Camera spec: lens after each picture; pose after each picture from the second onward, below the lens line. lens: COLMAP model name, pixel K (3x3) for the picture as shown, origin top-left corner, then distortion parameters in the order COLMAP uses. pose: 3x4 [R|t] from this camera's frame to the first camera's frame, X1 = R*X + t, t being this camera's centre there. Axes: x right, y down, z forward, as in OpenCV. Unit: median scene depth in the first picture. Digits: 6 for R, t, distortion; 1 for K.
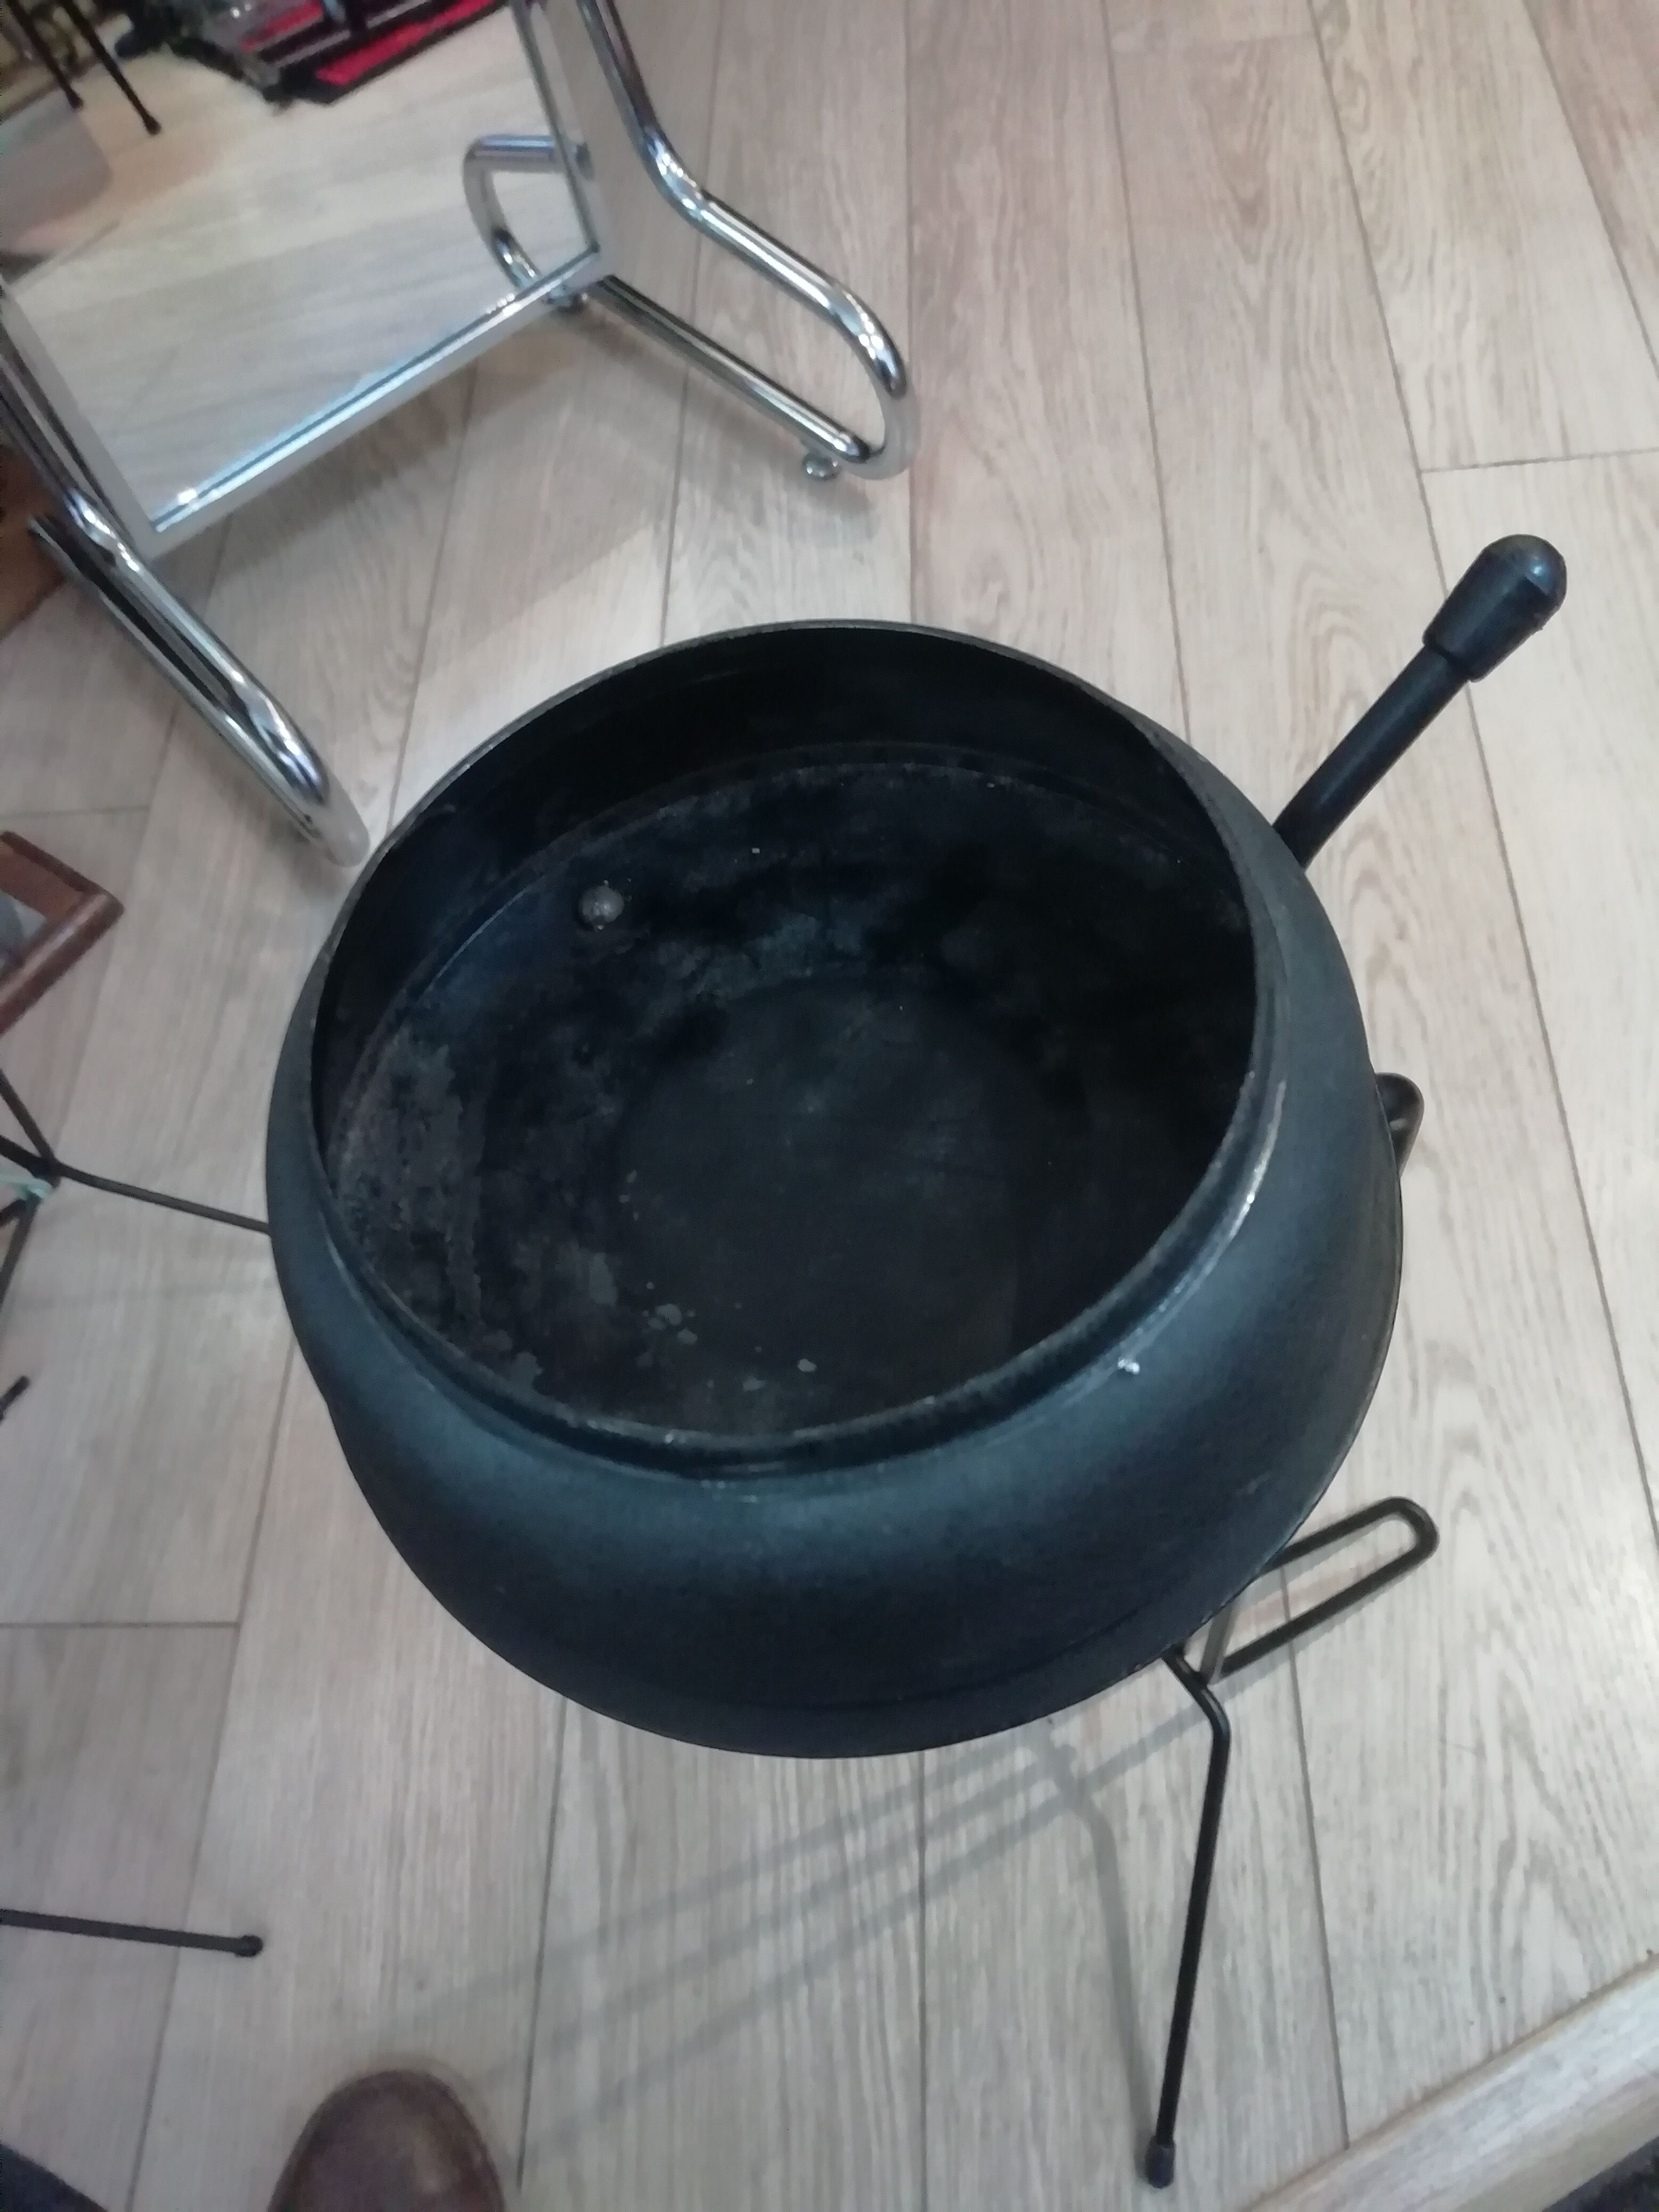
lens RADIAL K [[1712.7, 0, 816.1], [0, 1712.7, 1086.6], [0, 0, 1]] dist [0.015965, -0.030746]
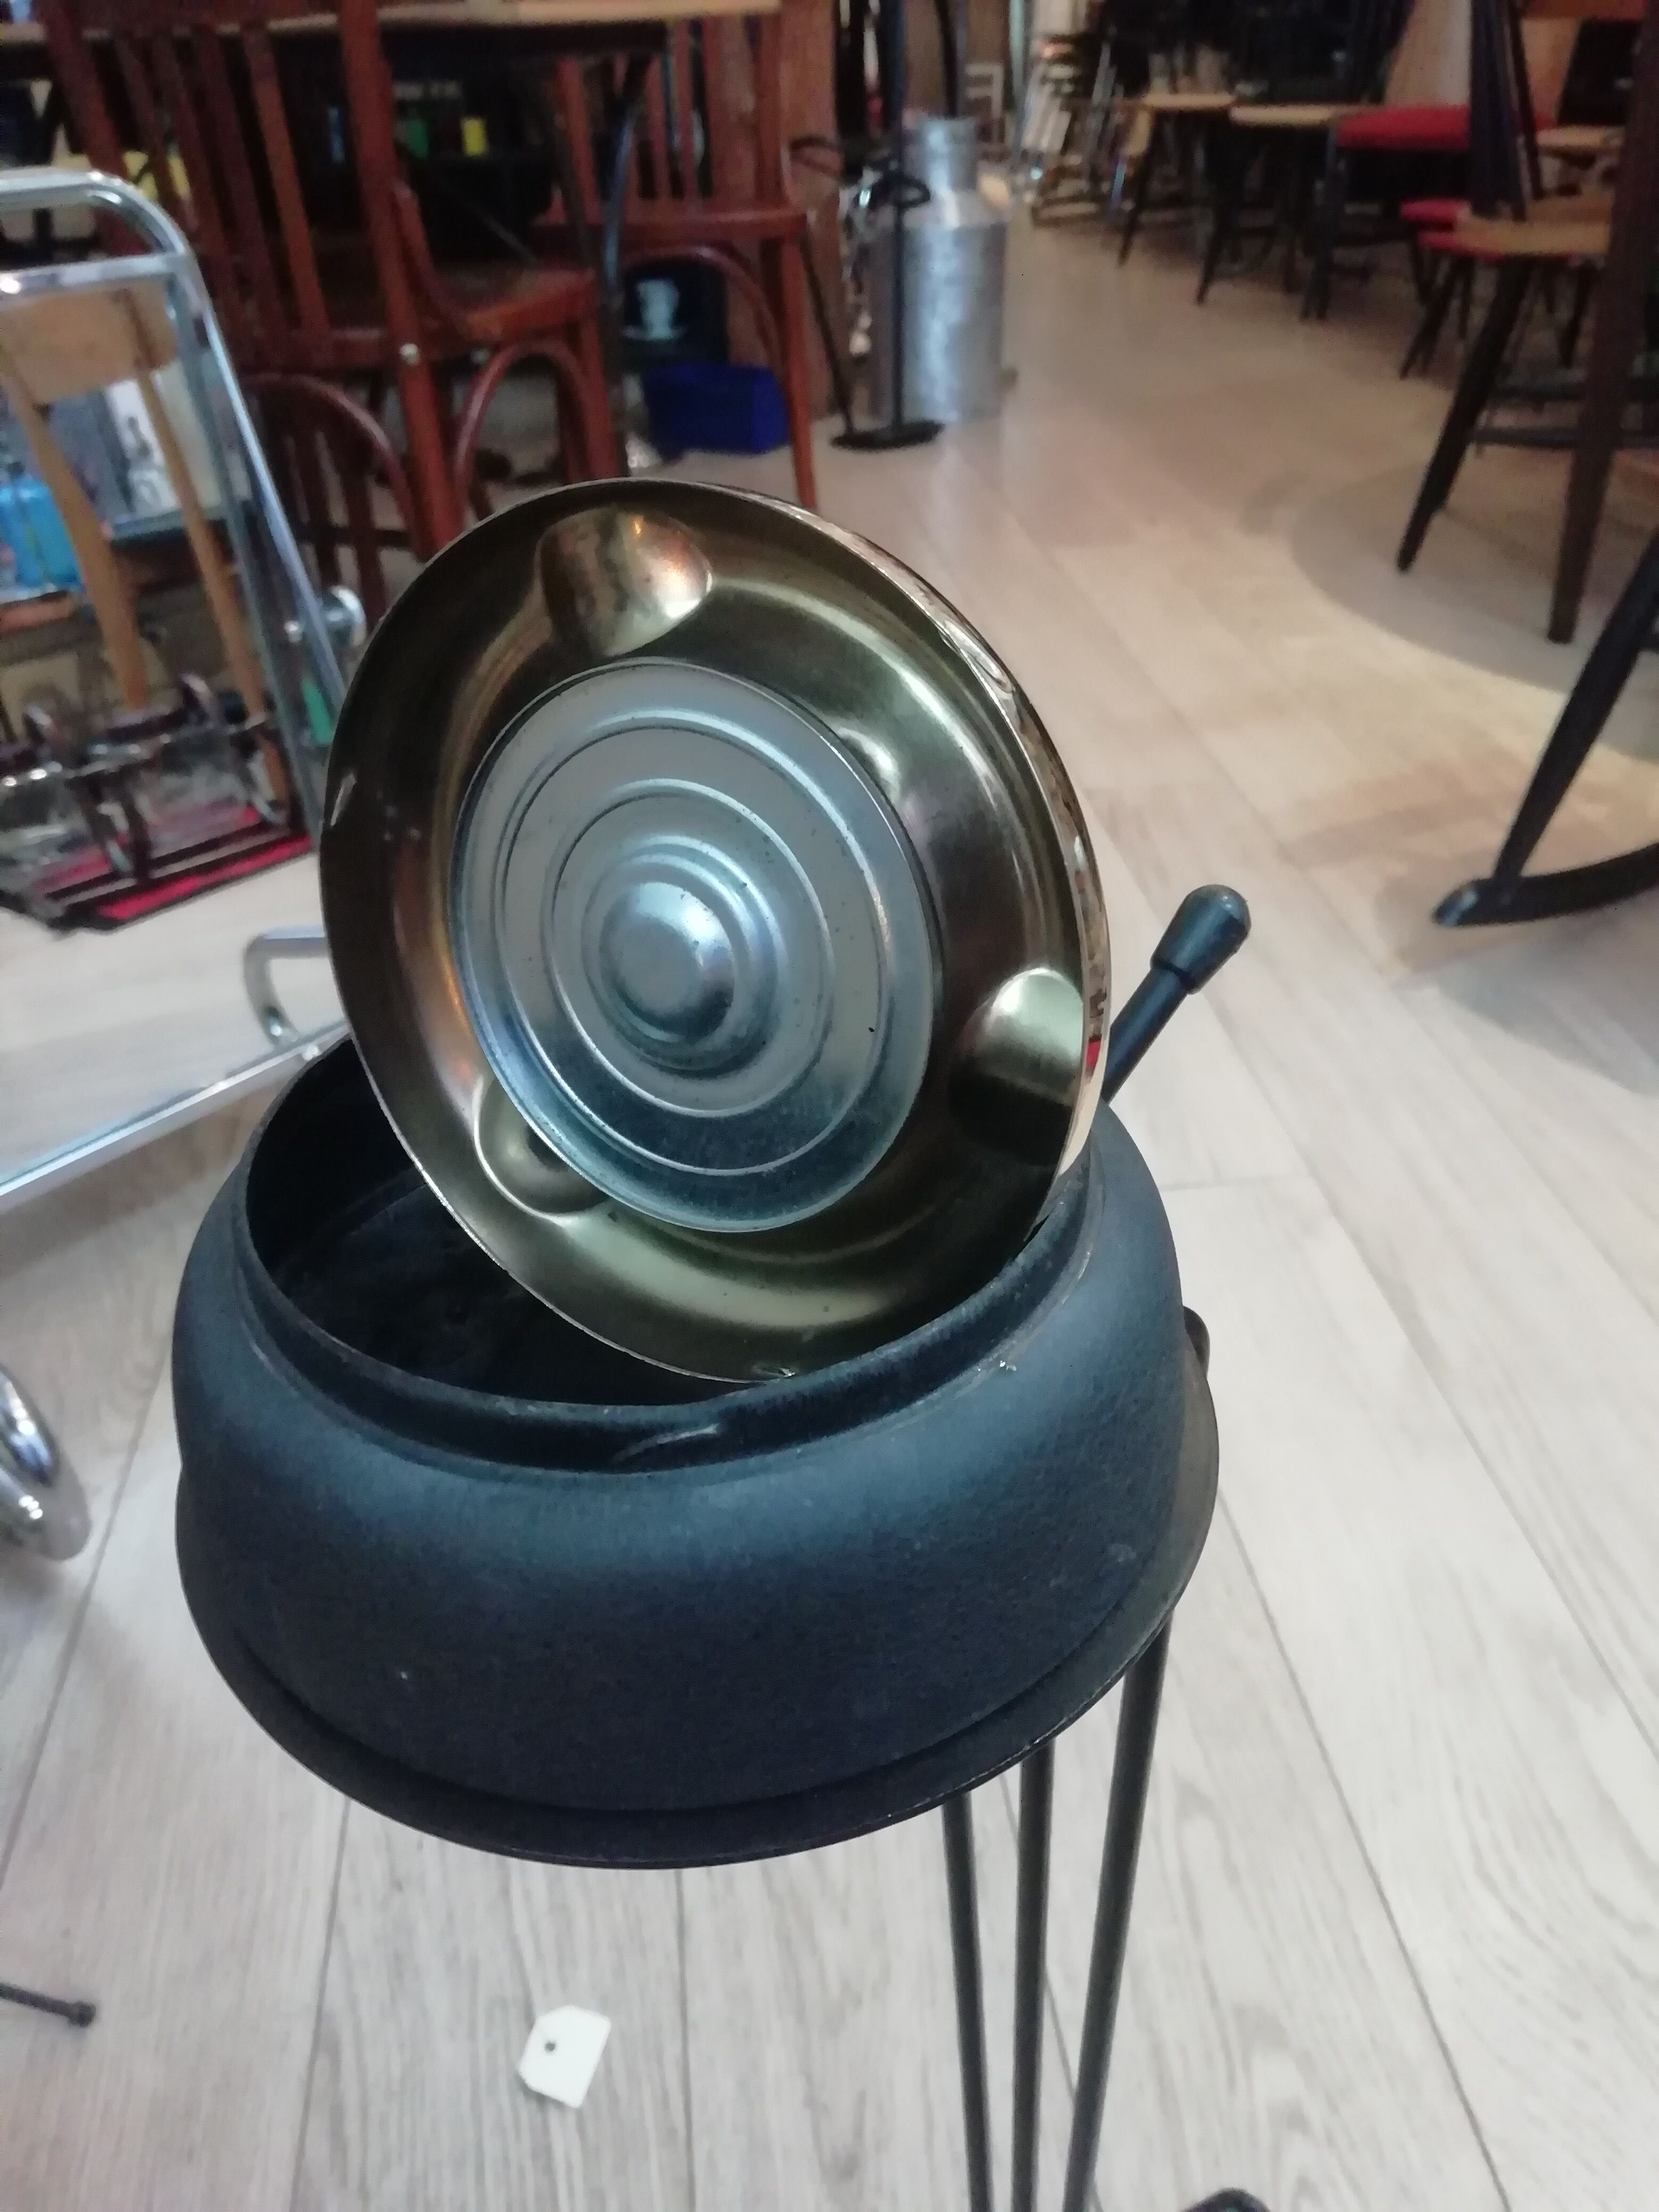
lens RADIAL K [[1712.7, 0, 834.0], [0, 1712.7, 1076.4], [0, 0, 1]] dist [0.015965, -0.030746]
pose [[0.984888, 0.017914, 0.172265, -0.021833], [0.063177, 0.888941, -0.453644, 0.083873], [-0.161260, 0.457672, 0.874375, -0.010205]]
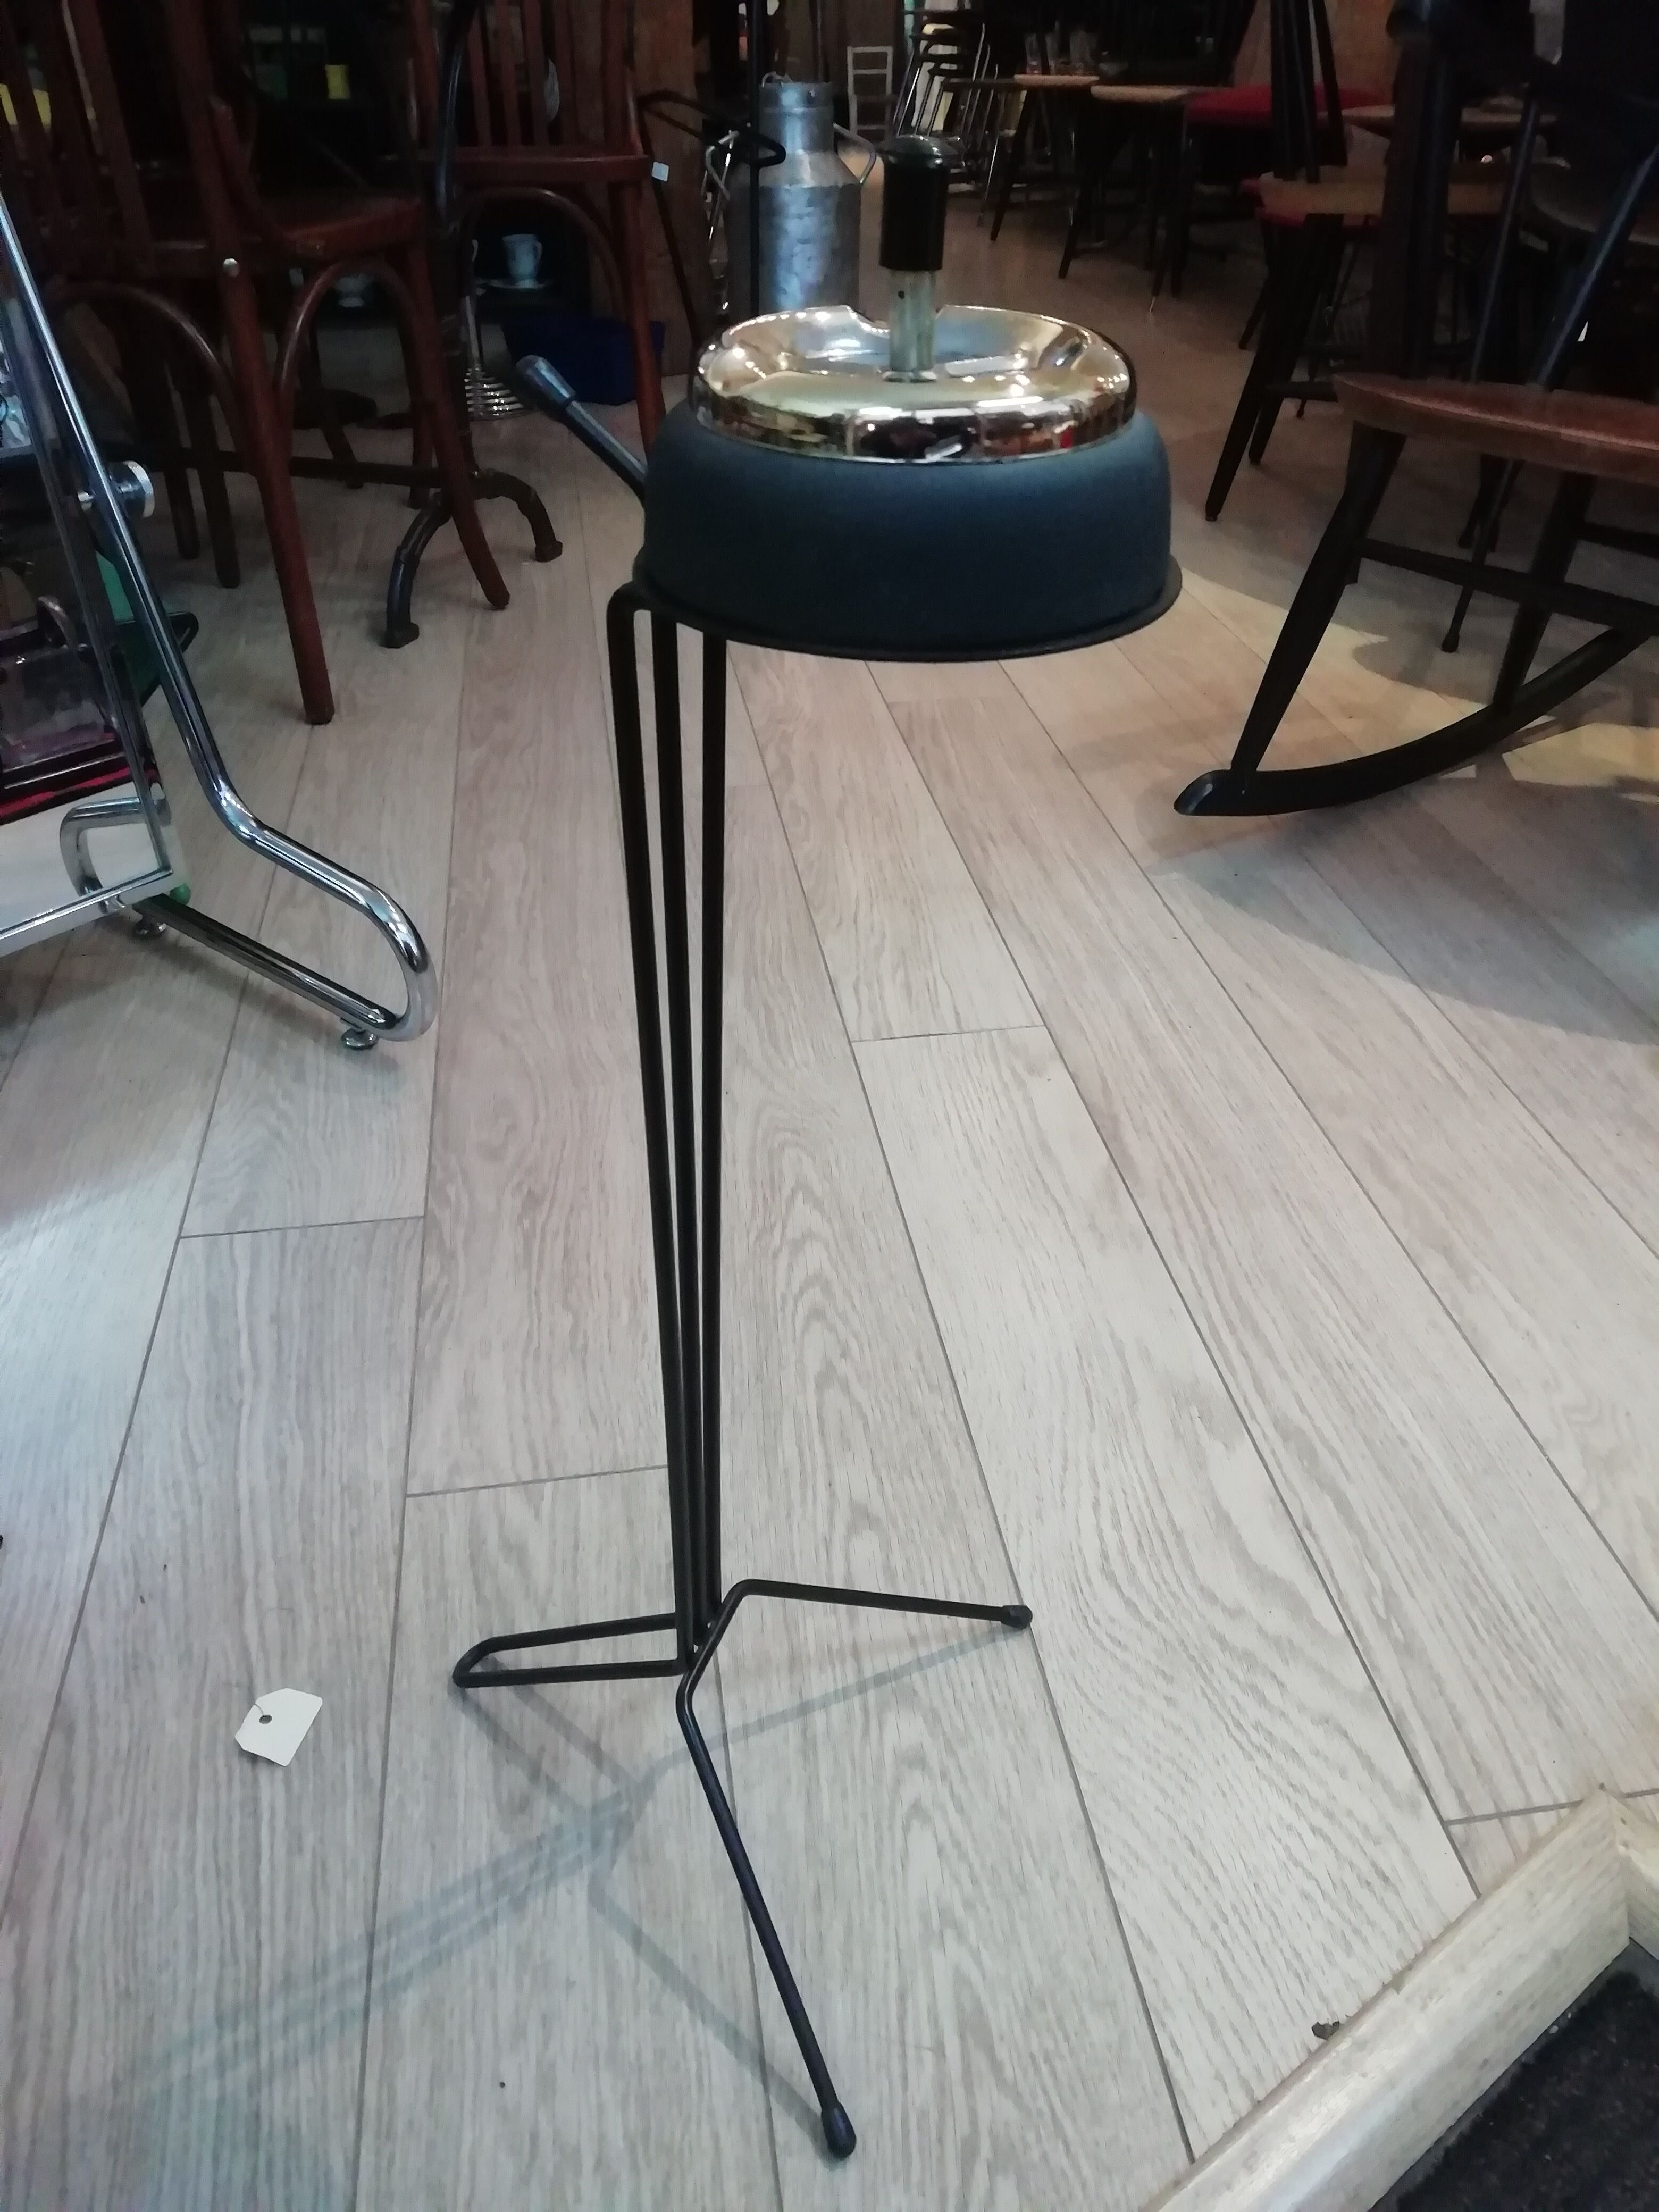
lens RADIAL K [[1712.7, 0, 838.4], [0, 1712.7, 1068.1], [0, 0, 1]] dist [0.015965, -0.030746]
pose [[0.974501, 0.021868, 0.223314, 0.066884], [0.082721, 0.890126, -0.448144, 0.221861], [-0.208577, 0.455190, 0.865620, -0.069247]]
